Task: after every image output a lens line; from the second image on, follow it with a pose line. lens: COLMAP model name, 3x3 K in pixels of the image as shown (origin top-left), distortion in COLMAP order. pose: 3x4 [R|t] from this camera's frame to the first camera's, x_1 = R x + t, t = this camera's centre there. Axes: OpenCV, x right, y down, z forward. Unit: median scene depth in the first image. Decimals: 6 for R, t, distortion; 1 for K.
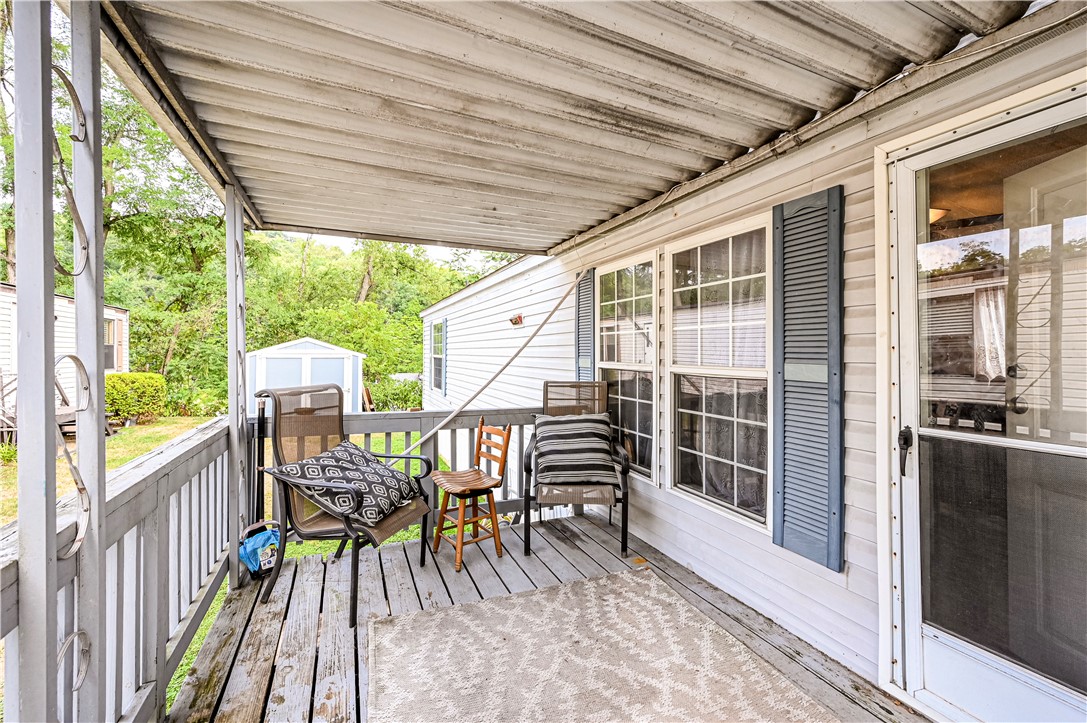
lens RADIAL K [[441.7, 0, 543.5], [0, 441.7, 344.9], [0, 0, 1]] dist [-0.000348, -0.000006]
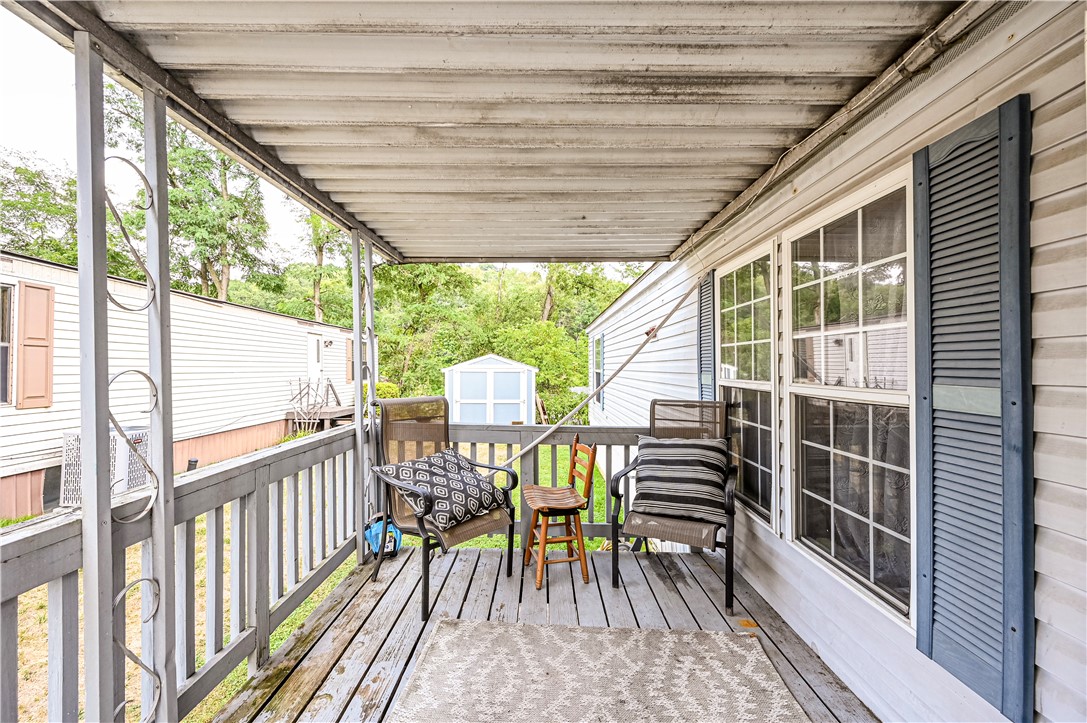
lens RADIAL K [[433.8, 0, 540.2], [0, 433.8, 360.0], [0, 0, 1]] dist [0.000266, 0.000184]
pose [[0.907856, -0.007142, -0.419221, 0.228175], [0.007574, 0.999971, -0.000634, 0.000696], [0.419213, -0.002599, 0.907884, 0.125171]]
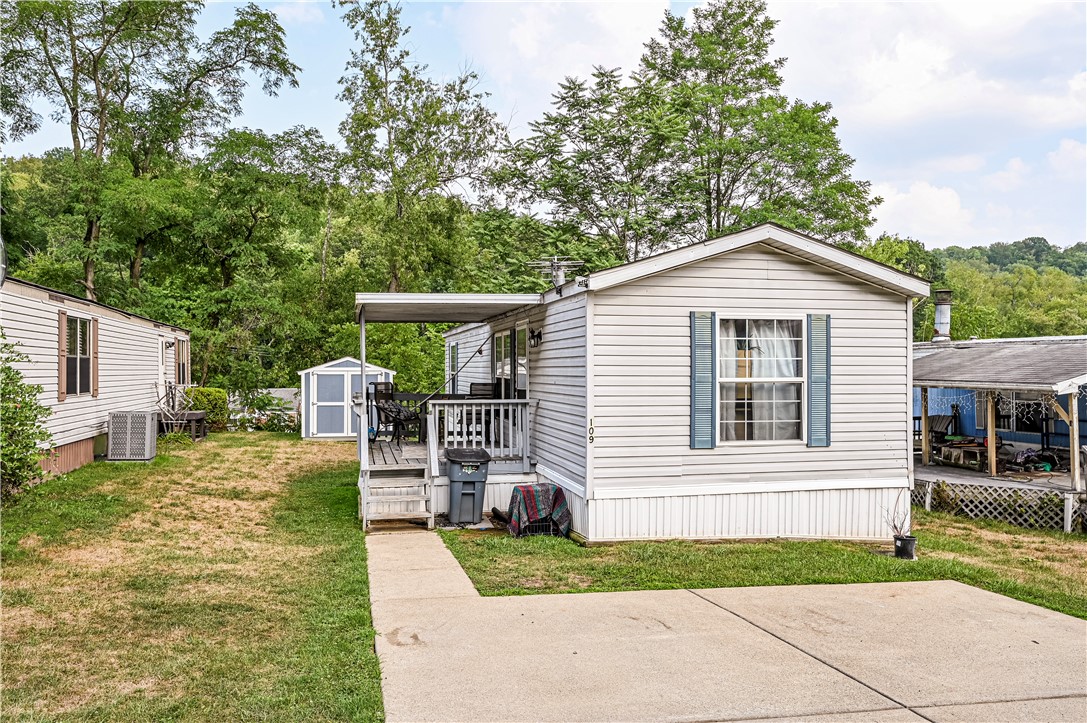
lens RADIAL K [[841.3, 0, 543.5], [0, 841.3, 361.5], [0, 0, 1]] dist [-0.005662, -0.002228]
pose [[0.979833, -0.003561, -0.199786, 1.747721], [0.005479, 0.999944, 0.009049, -0.095478], [0.199743, -0.009961, 0.979798, -4.547877]]
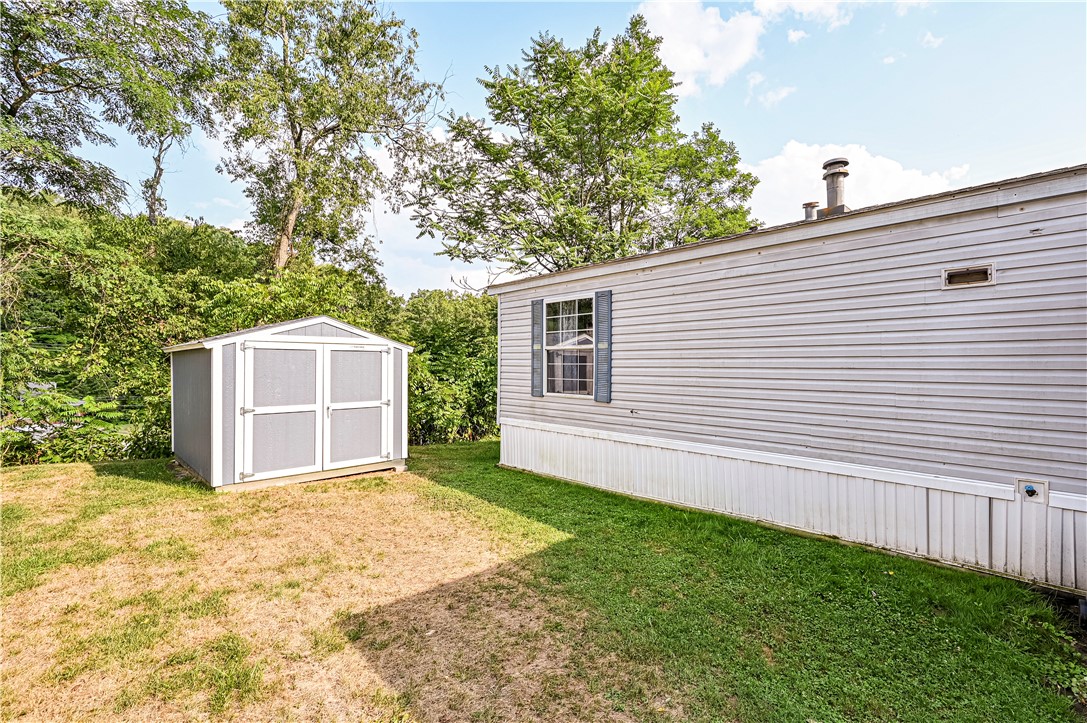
lens RADIAL K [[459.6, 0, 596.3], [0, 459.6, 363.4], [0, 0, 1]] dist [0.019511, -0.000005]
pose [[0.379495, -0.001180, -0.925193, 4.616452], [0.009069, 0.999956, 0.002444, 0.123622], [0.925149, -0.009318, 0.379489, -1.398408]]
